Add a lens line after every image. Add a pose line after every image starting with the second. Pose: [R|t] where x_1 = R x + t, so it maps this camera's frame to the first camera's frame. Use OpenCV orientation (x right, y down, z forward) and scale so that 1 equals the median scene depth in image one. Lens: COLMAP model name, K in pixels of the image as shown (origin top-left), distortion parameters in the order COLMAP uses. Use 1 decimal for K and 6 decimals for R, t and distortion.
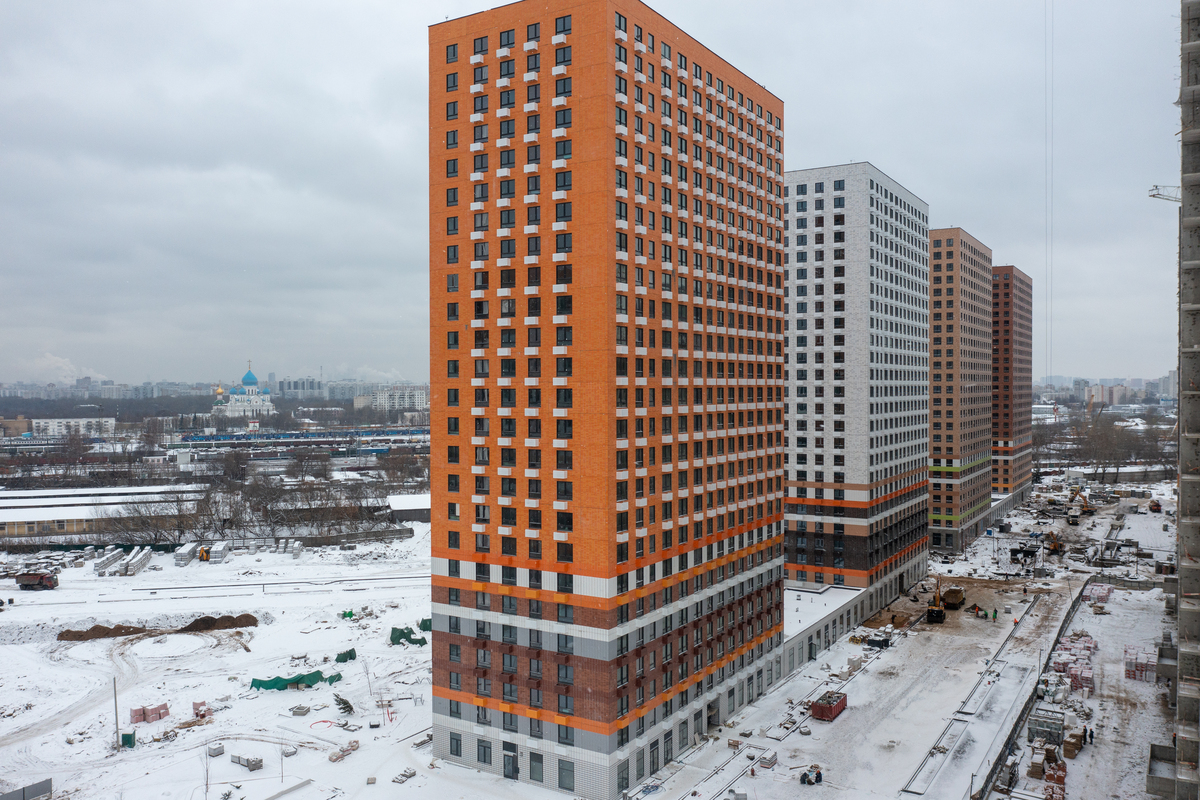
lens RADIAL K [[948.7, 0, 600.0], [0, 948.7, 400.0], [0, 0, 1]] dist [-0.007698, -0.001857]
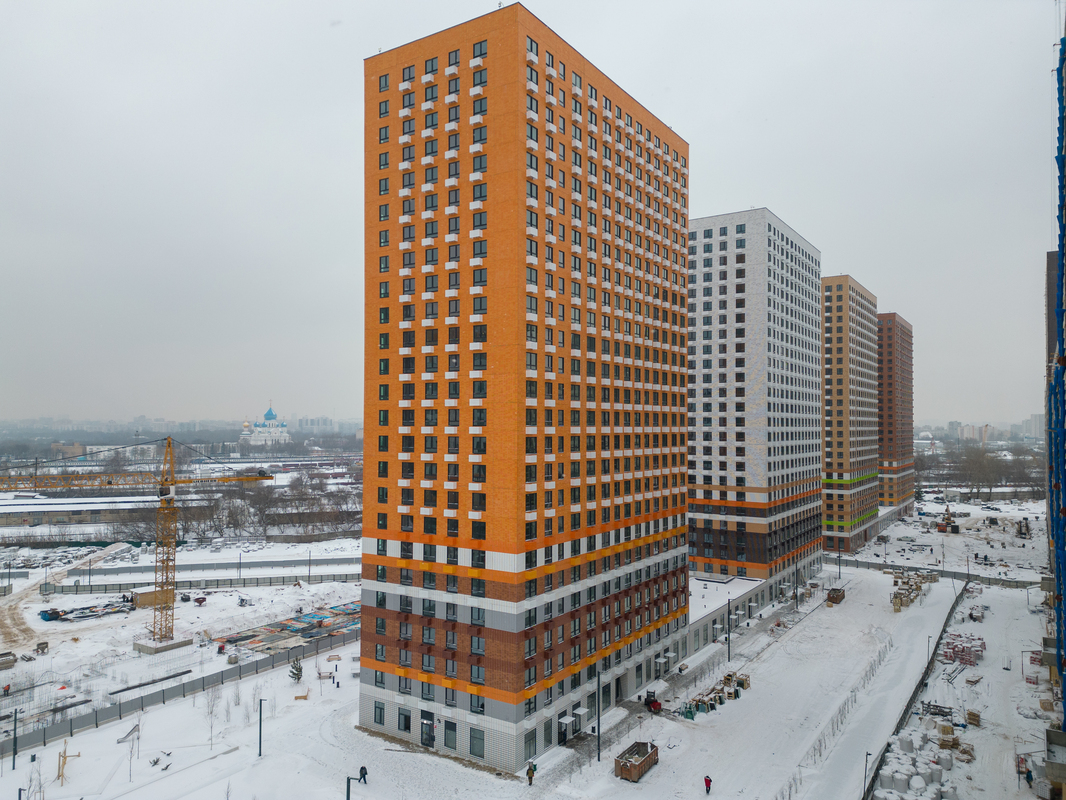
lens RADIAL K [[764.0, 0, 533.0], [0, 764.0, 400.0], [0, 0, 1]] dist [0.110542, -0.099946]
pose [[0.999686, 0.005090, -0.024529, 0.038737], [-0.006111, 0.999110, -0.041729, 0.039570], [0.024294, 0.041866, 0.998828, 0.095943]]
